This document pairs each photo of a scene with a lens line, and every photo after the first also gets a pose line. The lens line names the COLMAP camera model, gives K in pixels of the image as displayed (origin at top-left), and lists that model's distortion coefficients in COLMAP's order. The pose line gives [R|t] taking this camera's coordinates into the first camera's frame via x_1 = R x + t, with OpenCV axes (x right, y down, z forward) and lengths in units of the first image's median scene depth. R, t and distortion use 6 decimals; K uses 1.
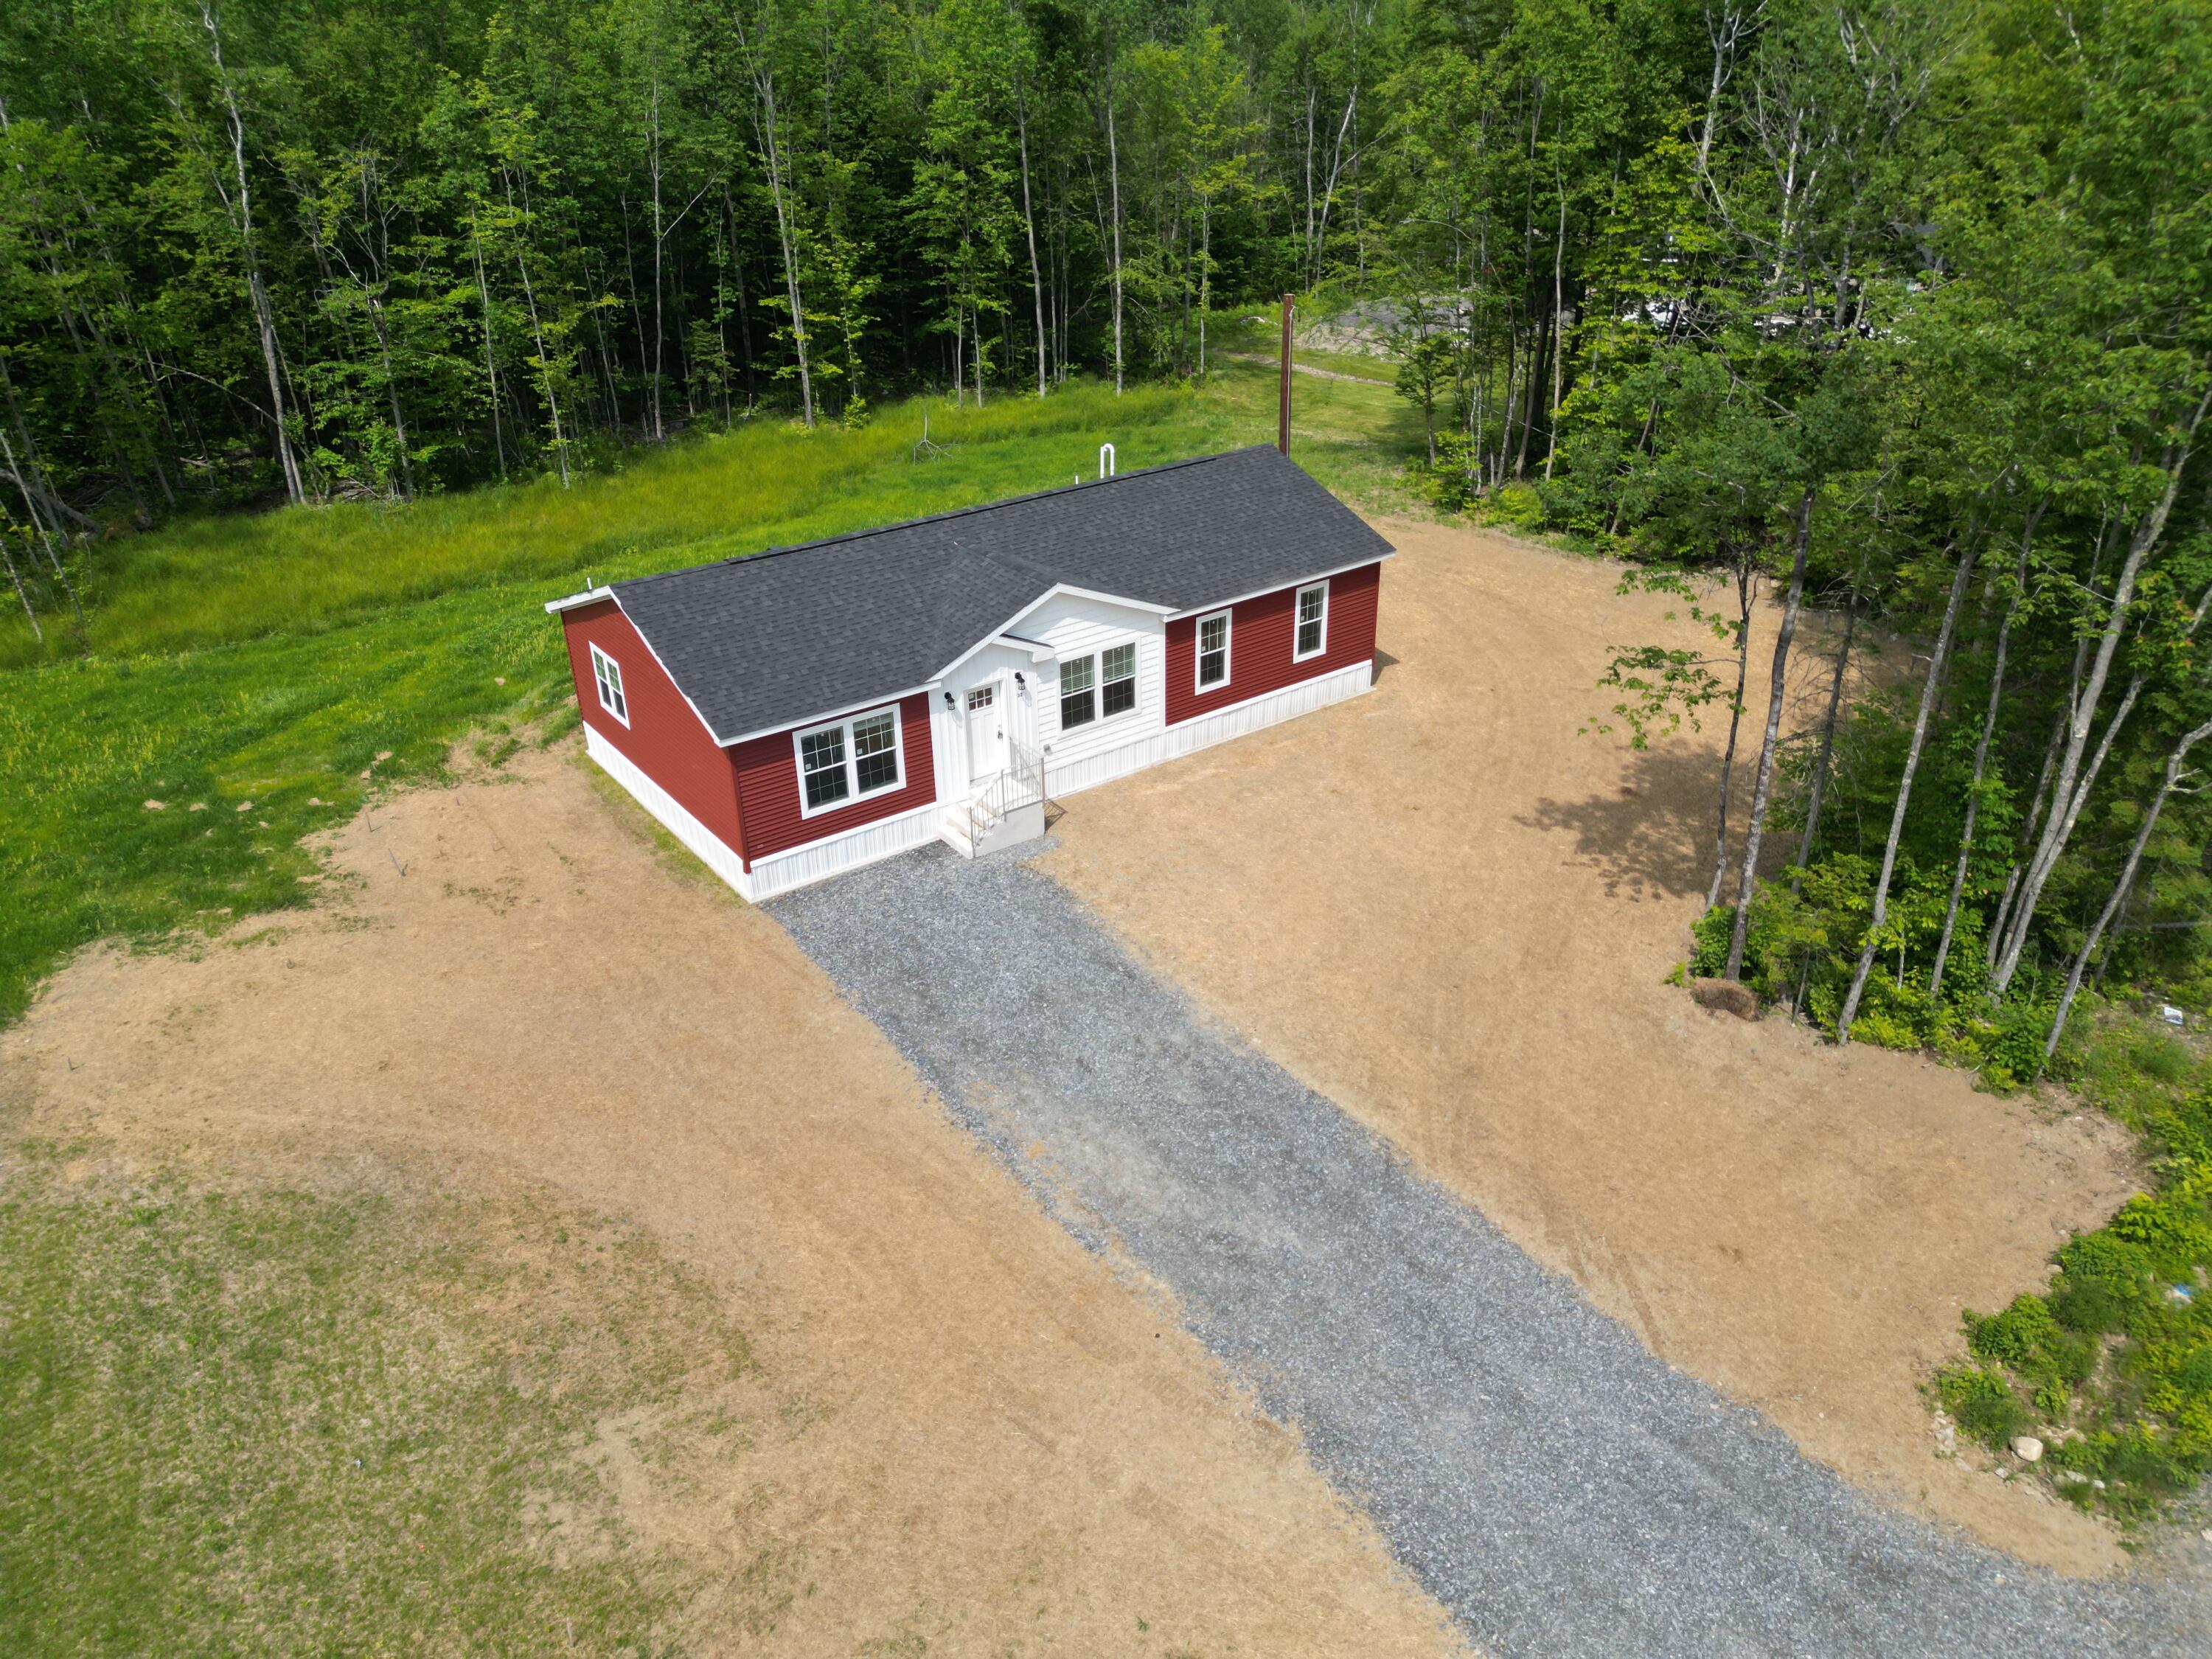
lens RADIAL K [[1615.1, 0, 1099.3], [0, 1615.1, 819.5], [0, 0, 1]] dist [0.034829, -0.003385]
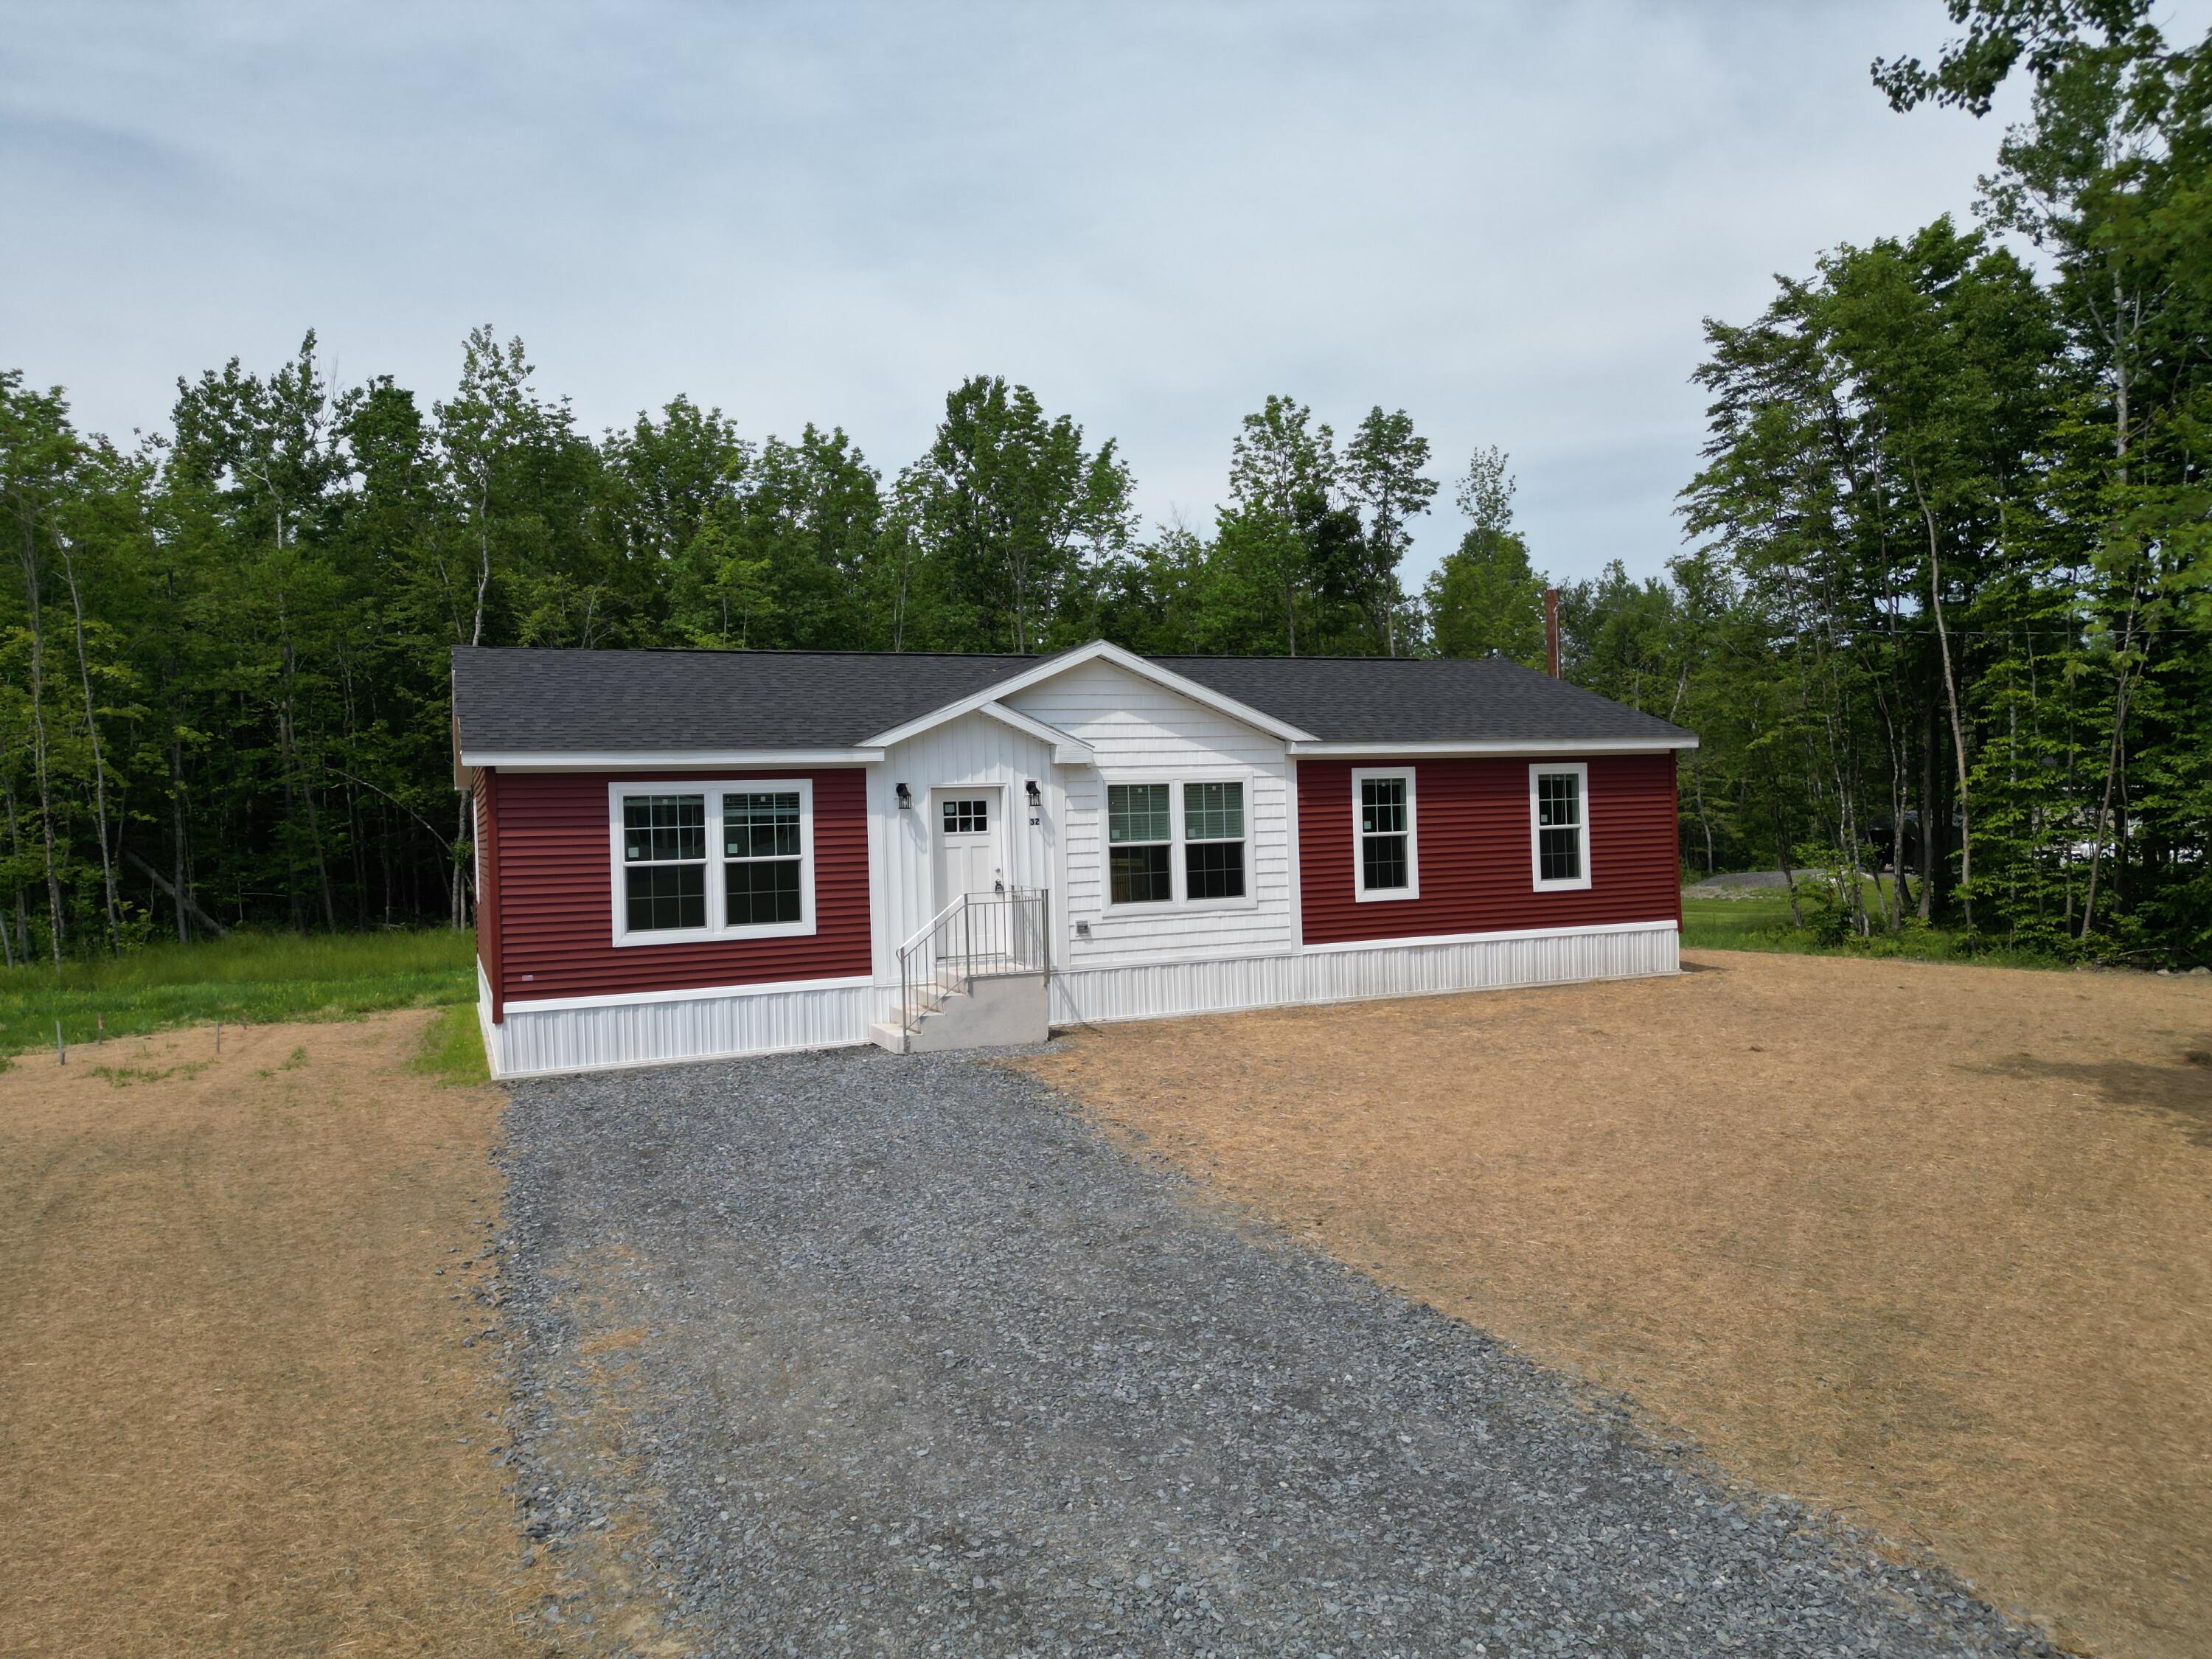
lens RADIAL K [[1615.1, 0, 1094.2], [0, 1615.1, 769.7], [0, 0, 1]] dist [0.034829, -0.003385]
pose [[0.974207, -0.004674, -0.225606, 0.110474], [-0.102128, 0.882397, -0.459288, 0.183343], [0.201221, 0.470483, 0.859160, 0.476892]]
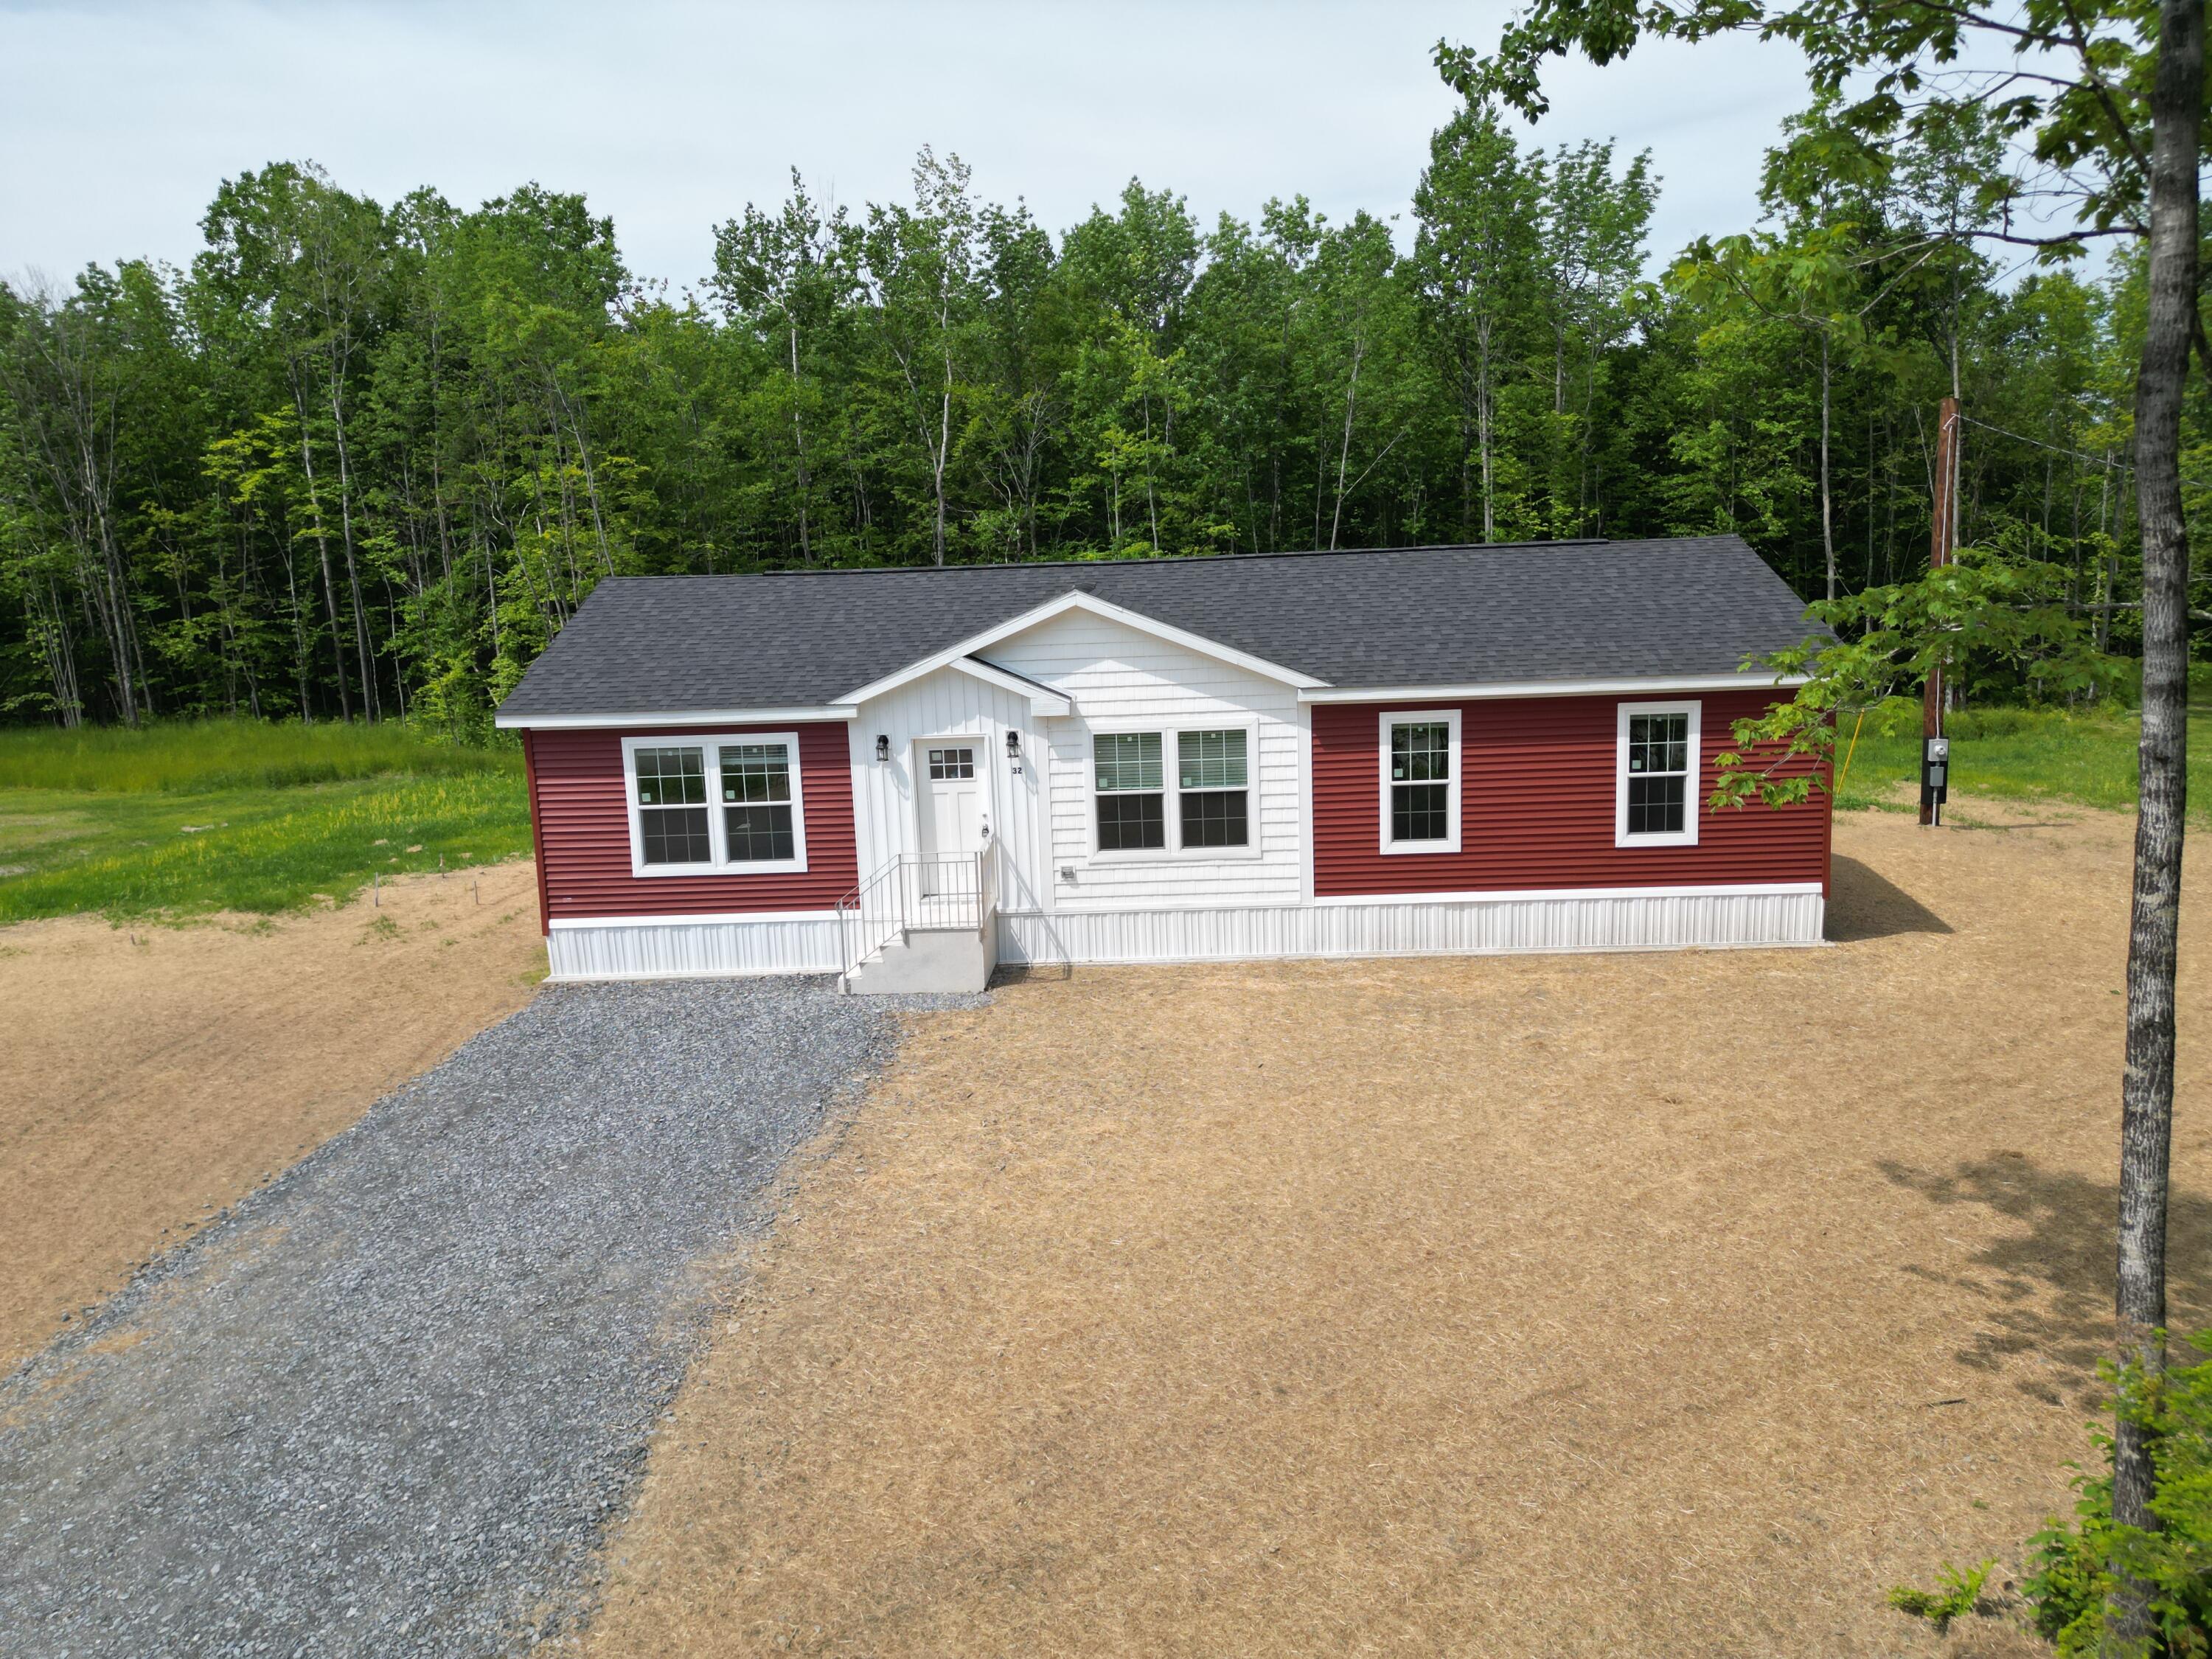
lens RADIAL K [[1615.1, 0, 1045.3], [0, 1615.1, 783.6], [0, 0, 1]] dist [0.034829, -0.003385]
pose [[0.784764, 0.089607, -0.613284, 0.344356], [-0.267970, 0.941285, -0.205366, 0.053108], [0.558872, 0.325505, 0.762698, 0.535932]]
